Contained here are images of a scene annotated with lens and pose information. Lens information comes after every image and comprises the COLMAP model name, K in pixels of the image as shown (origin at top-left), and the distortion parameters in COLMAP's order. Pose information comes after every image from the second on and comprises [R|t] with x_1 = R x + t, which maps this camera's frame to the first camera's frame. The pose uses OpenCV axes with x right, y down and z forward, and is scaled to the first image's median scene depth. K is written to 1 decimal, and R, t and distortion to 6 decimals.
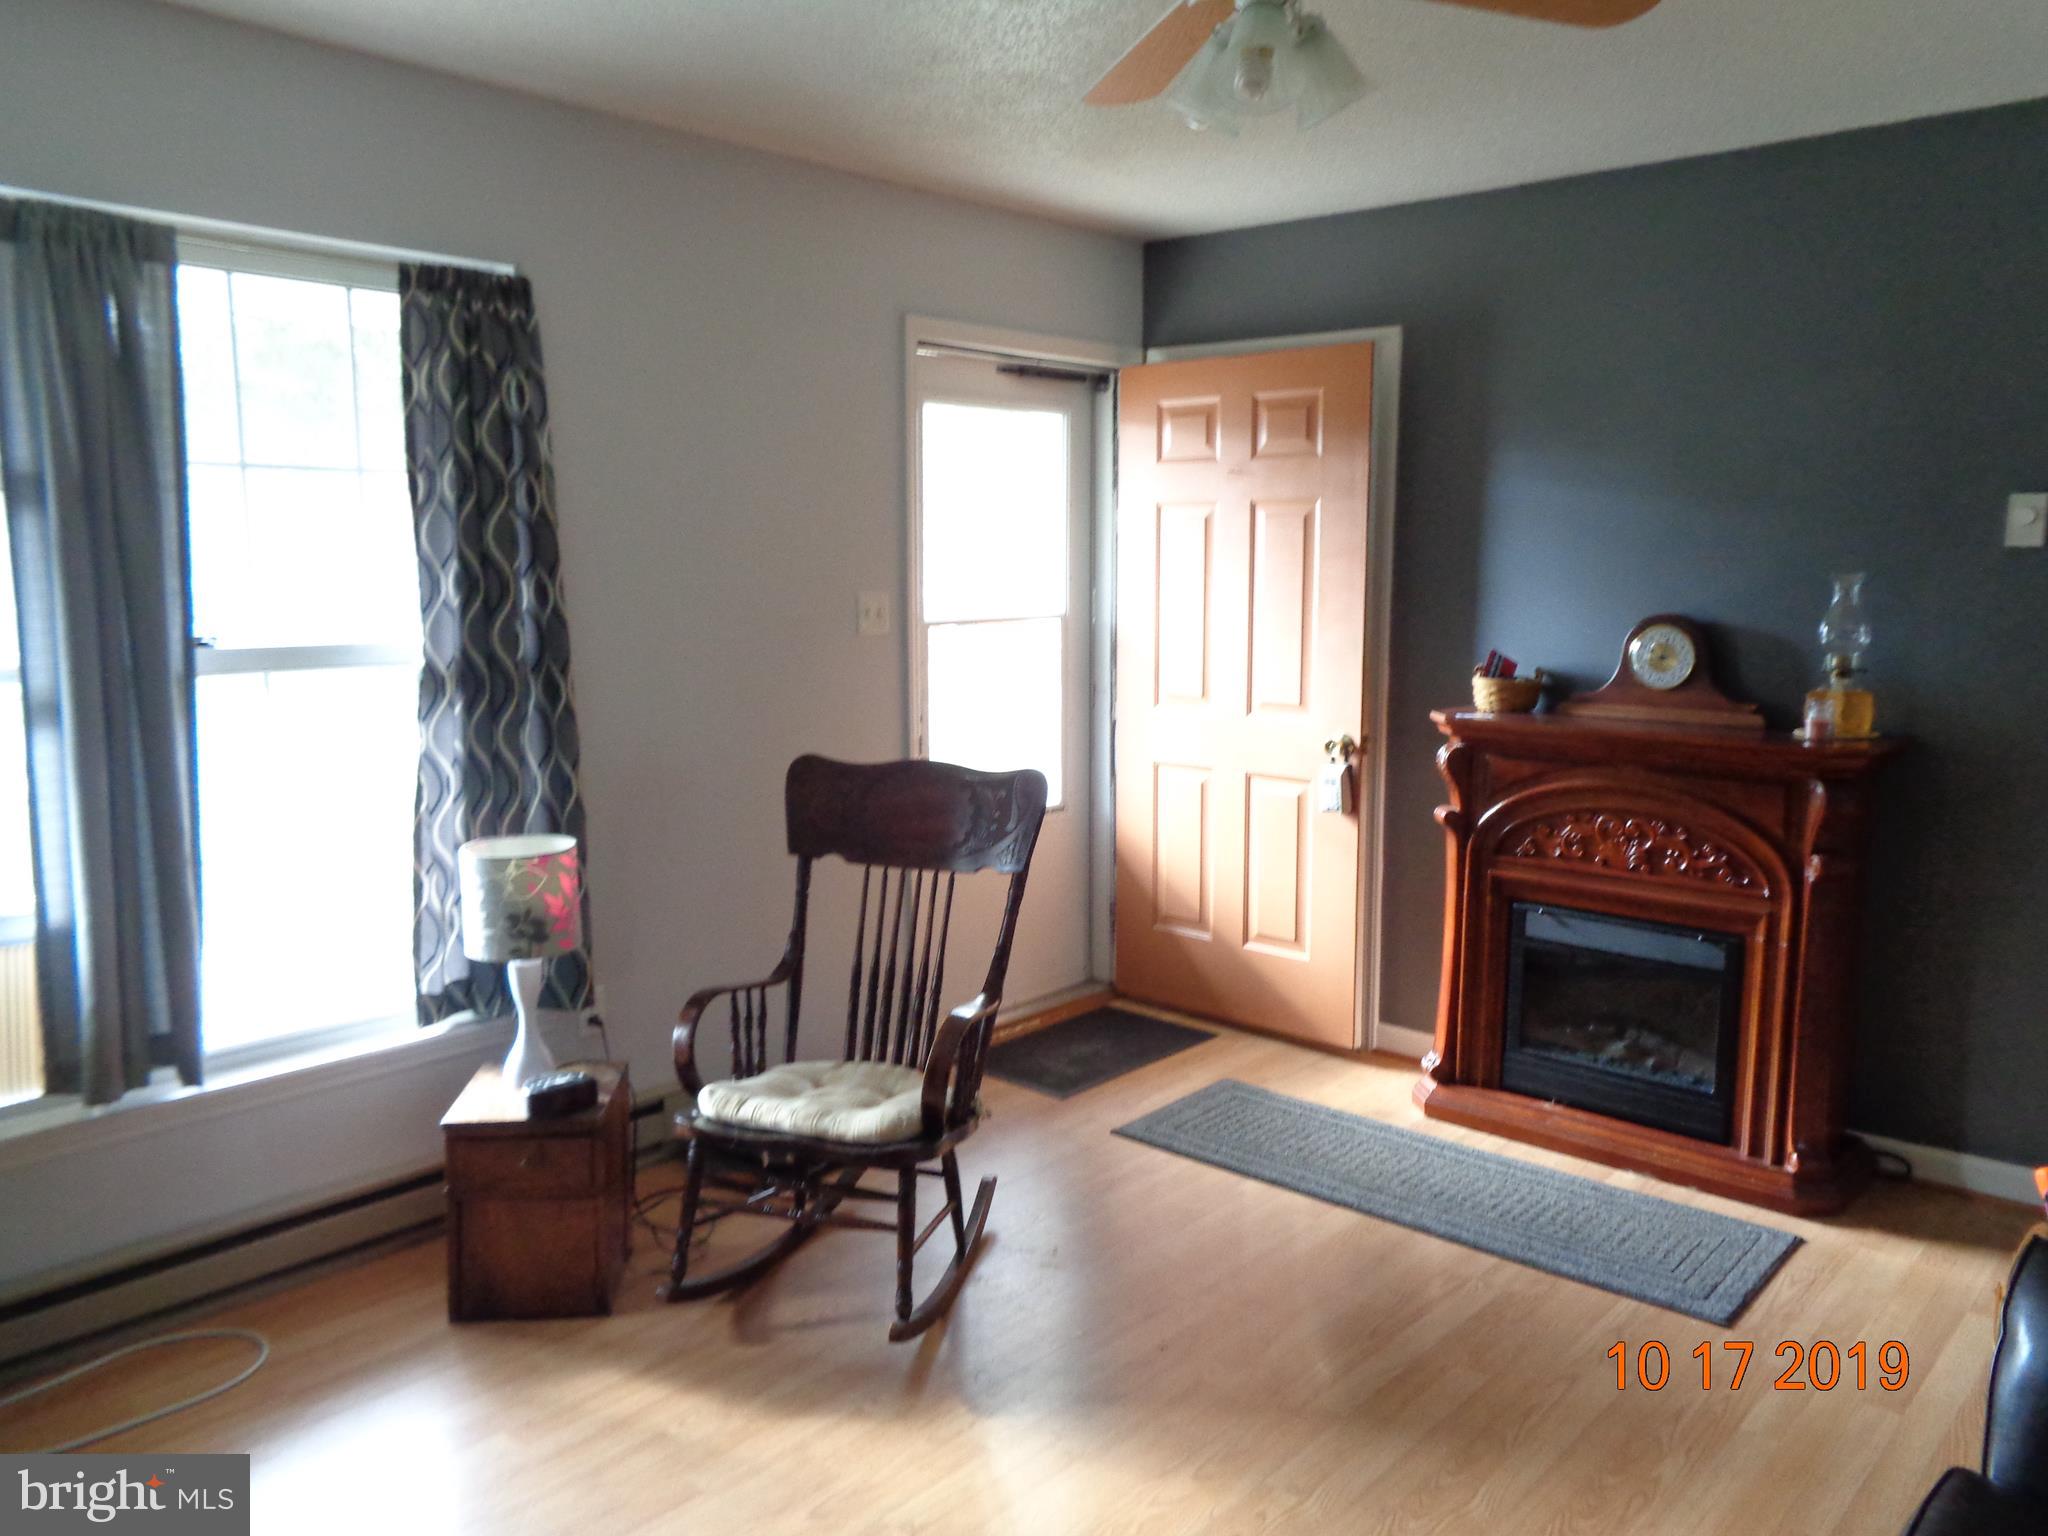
lens RADIAL K [[1572.3, 0, 1031.8], [0, 1572.3, 756.6], [0, 0, 1]] dist [0.031214, 0.005225]
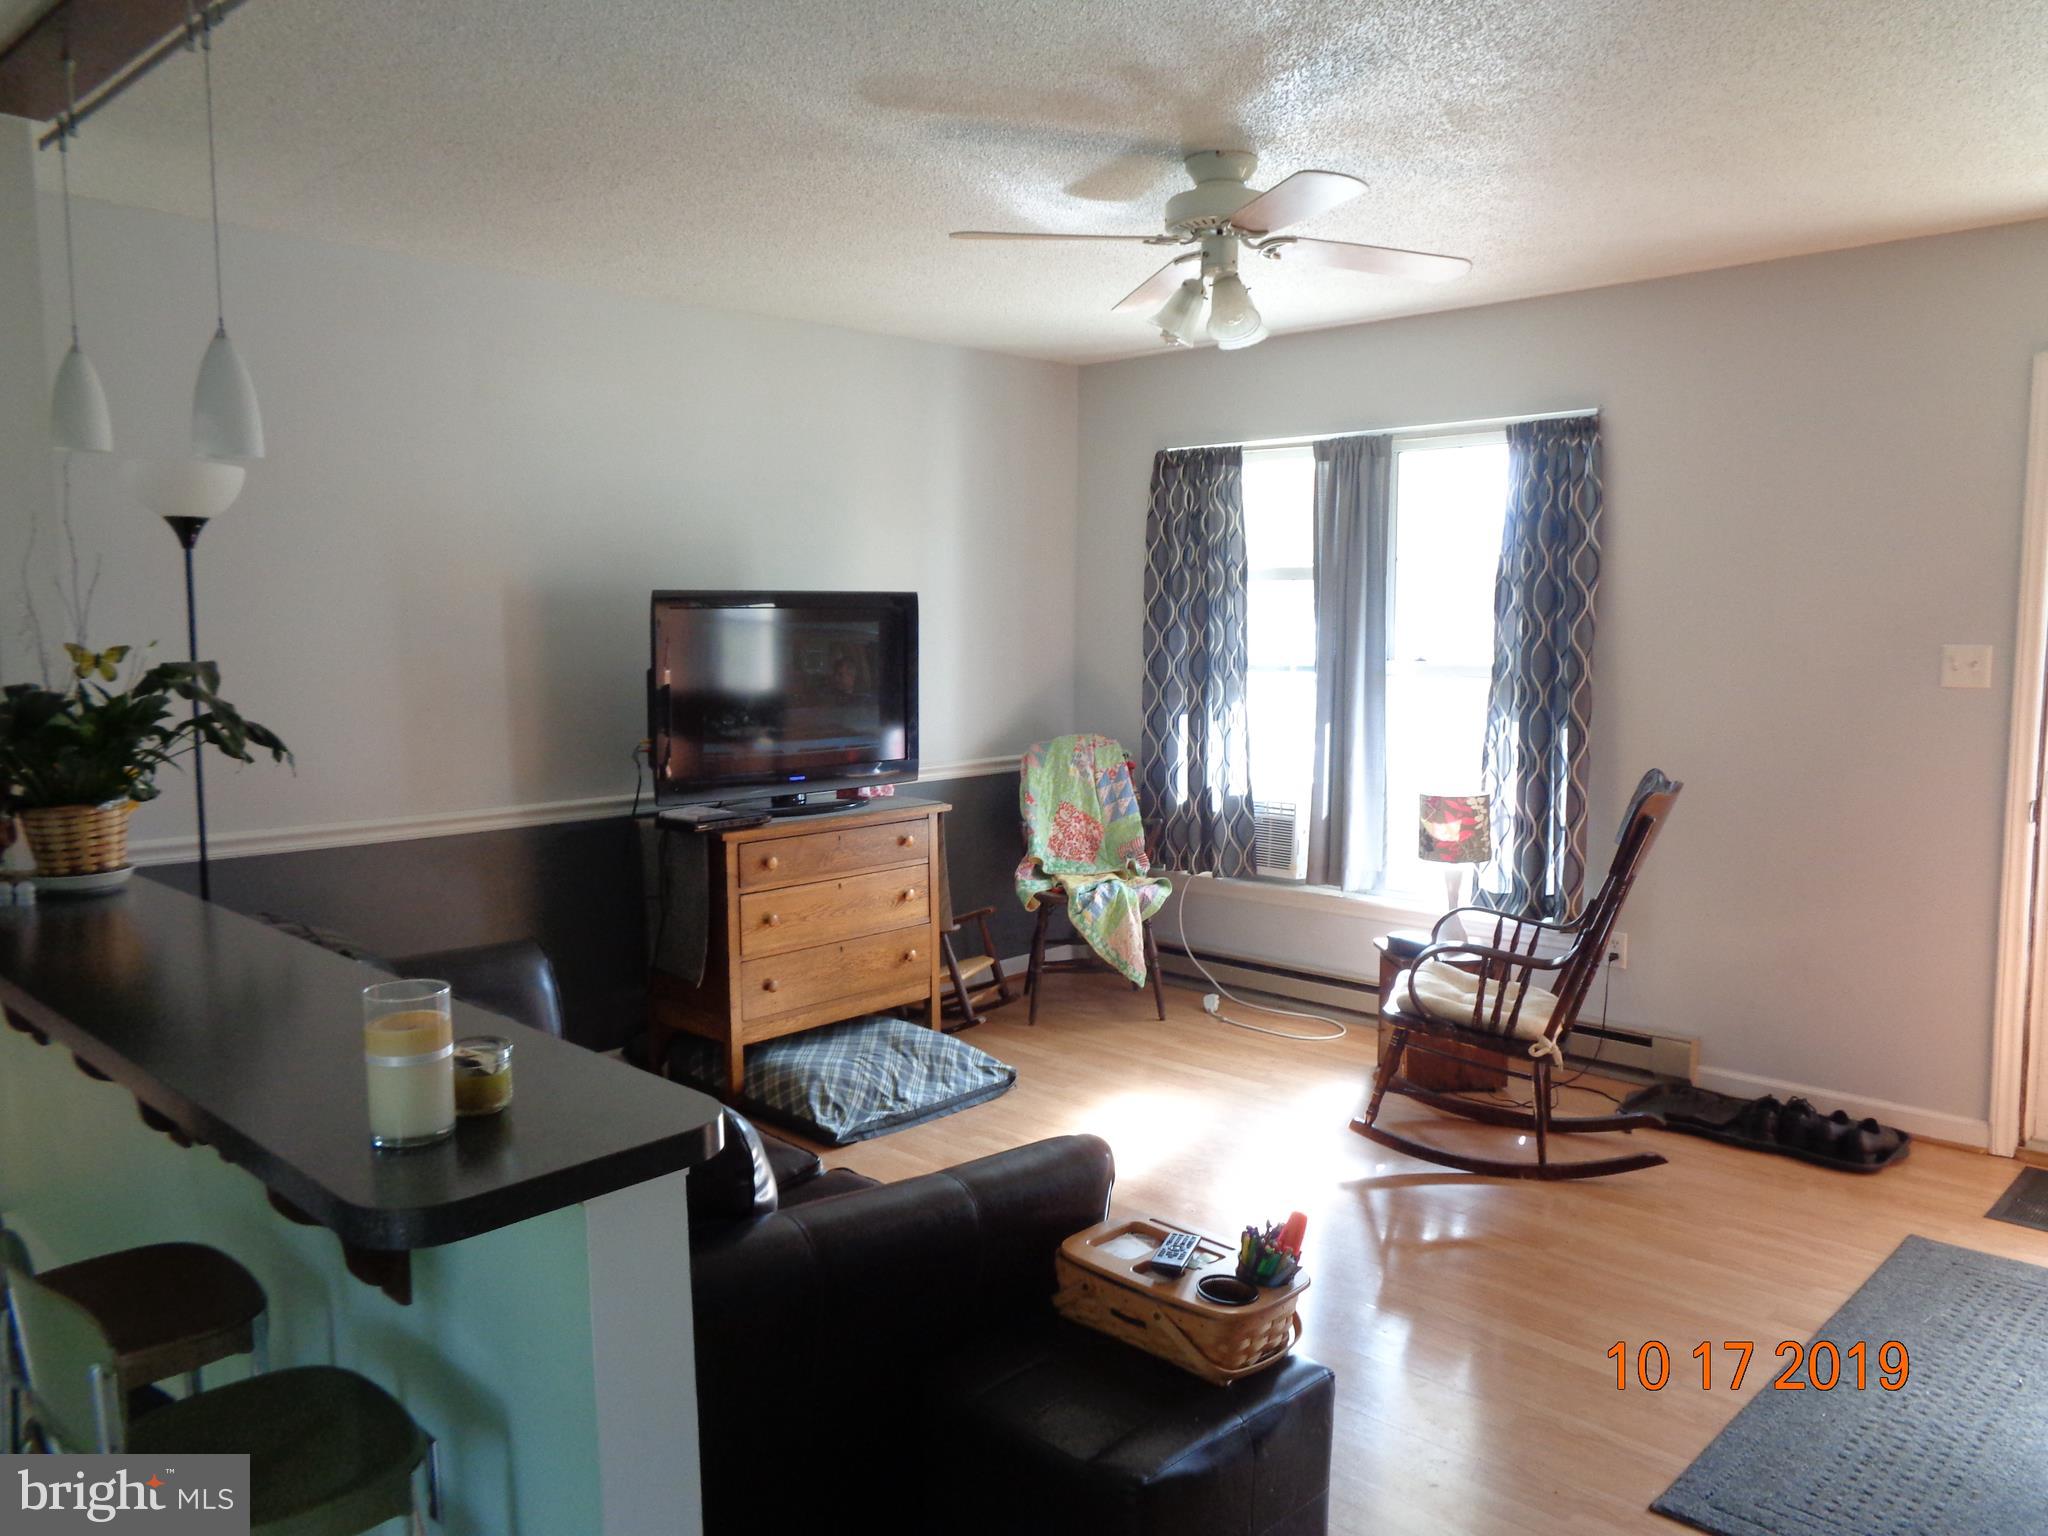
lens RADIAL K [[1595.8, 0, 1024.0], [0, 1595.8, 768.0], [0, 0, 1]] dist [0.020868, -0.005692]
pose [[-0.051764, 0.093536, -0.994269, 1.250185], [-0.132431, 0.986168, 0.099669, -0.068472], [0.989840, 0.136832, -0.038661, 0.628945]]
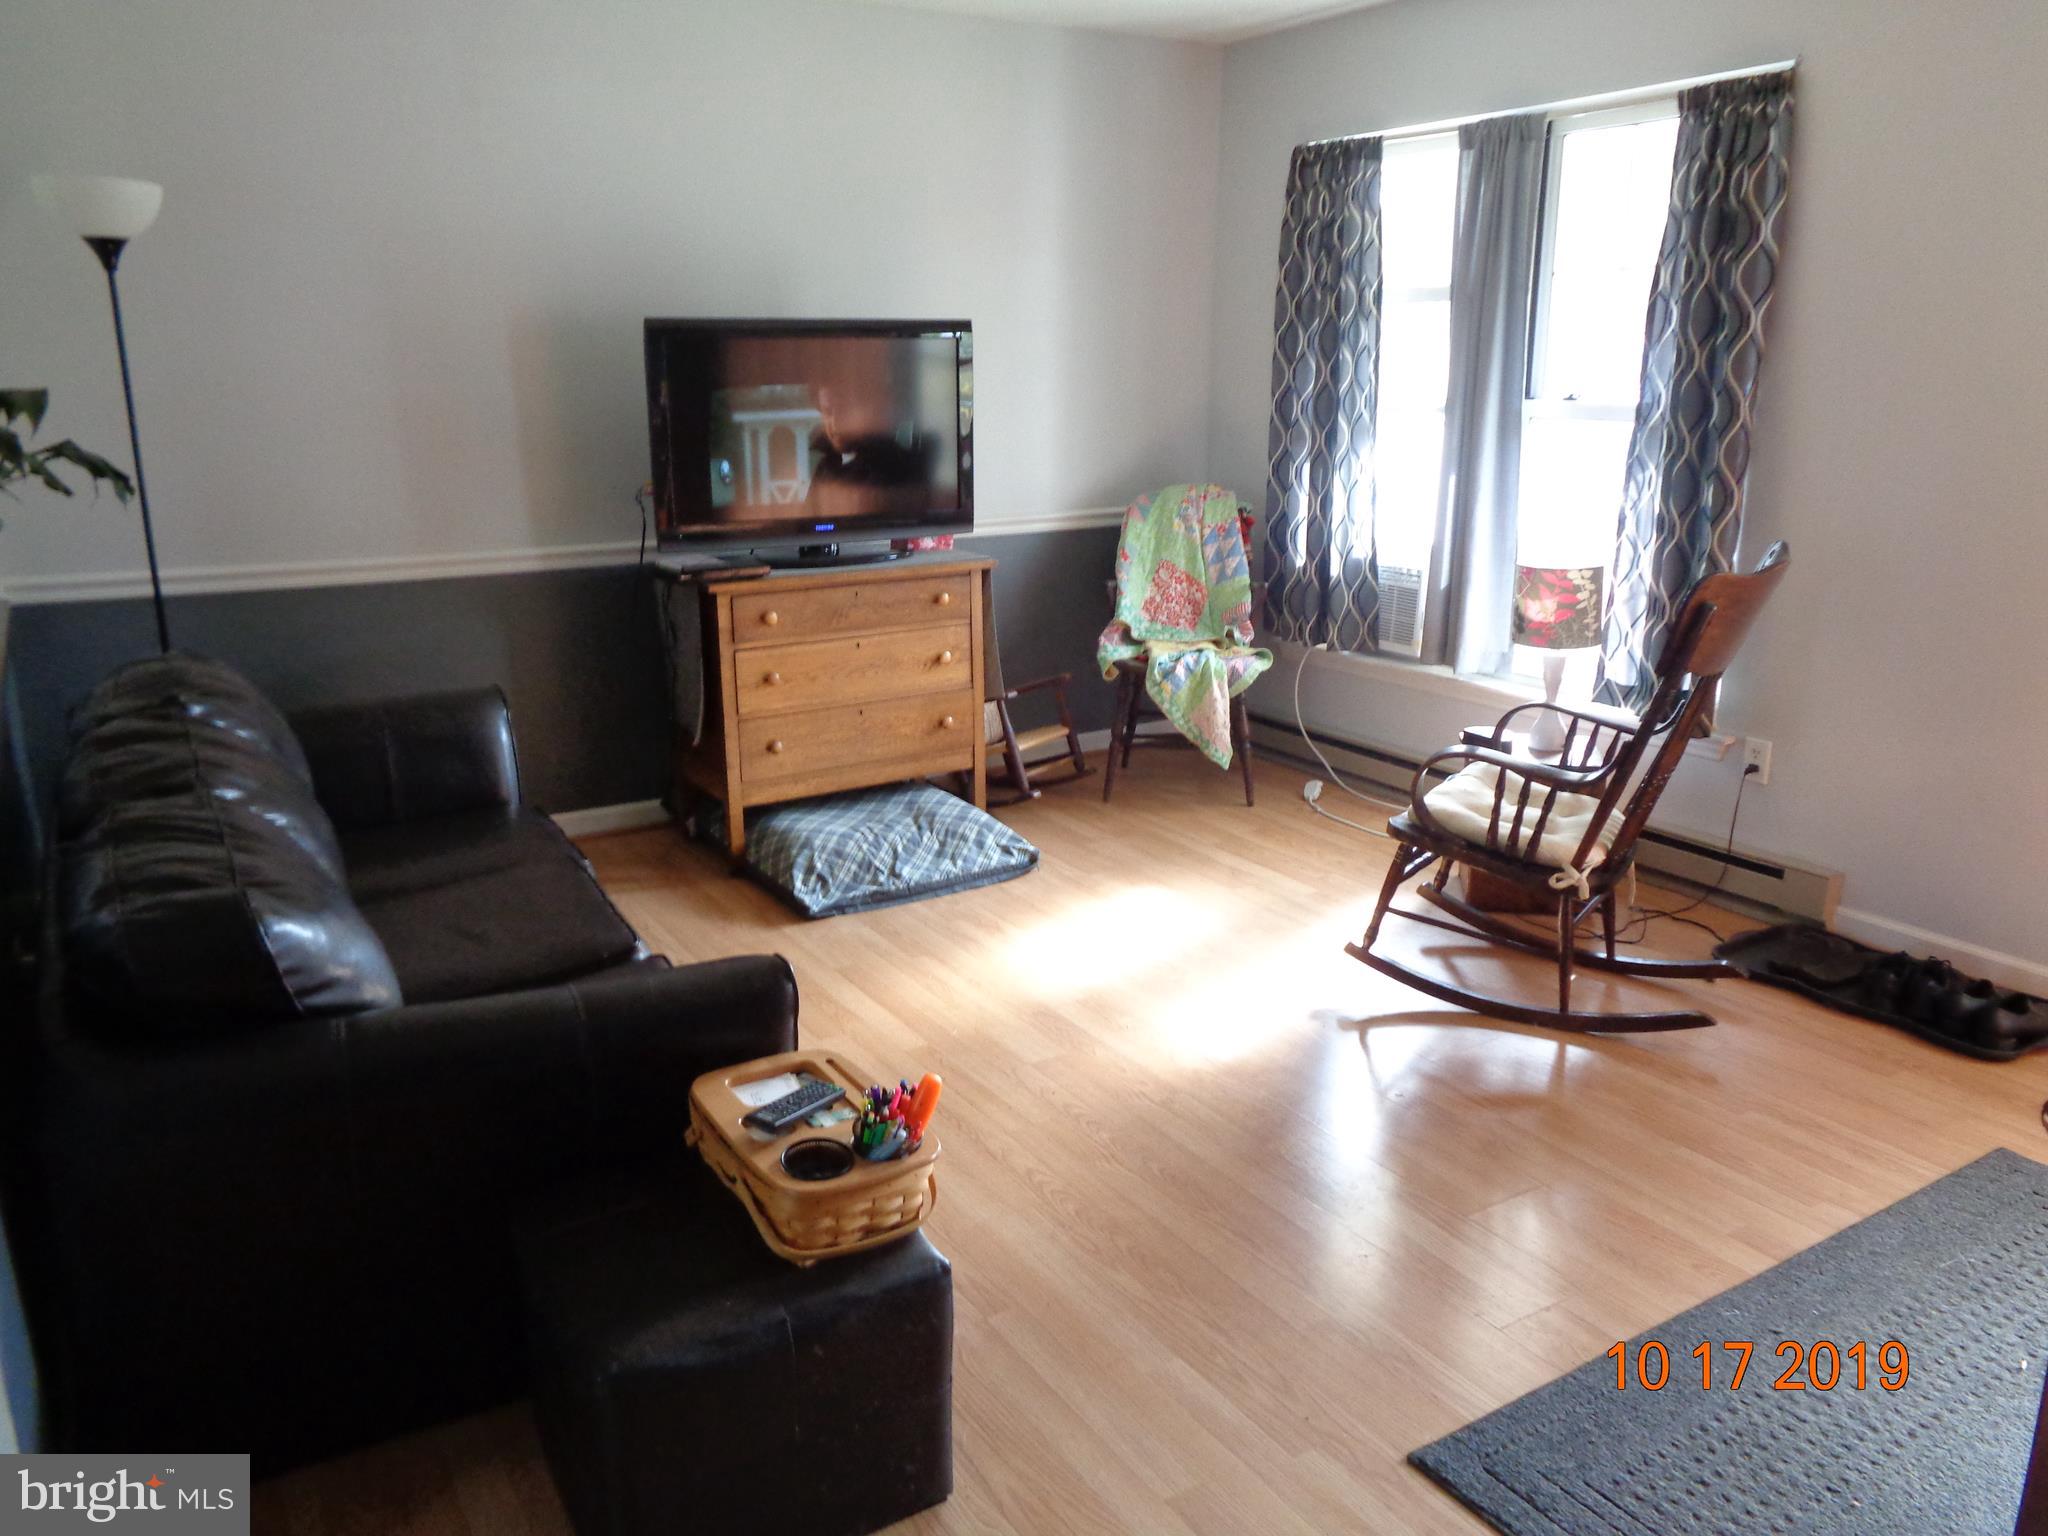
lens RADIAL K [[1579.3, 0, 1029.7], [0, 1579.3, 777.2], [0, 0, 1]] dist [0.025226, -0.008750]
pose [[-0.296400, 0.244829, -0.923150, 1.034586], [-0.124912, 0.948344, 0.291617, -0.101004], [0.946860, 0.201748, -0.250507, 0.937147]]
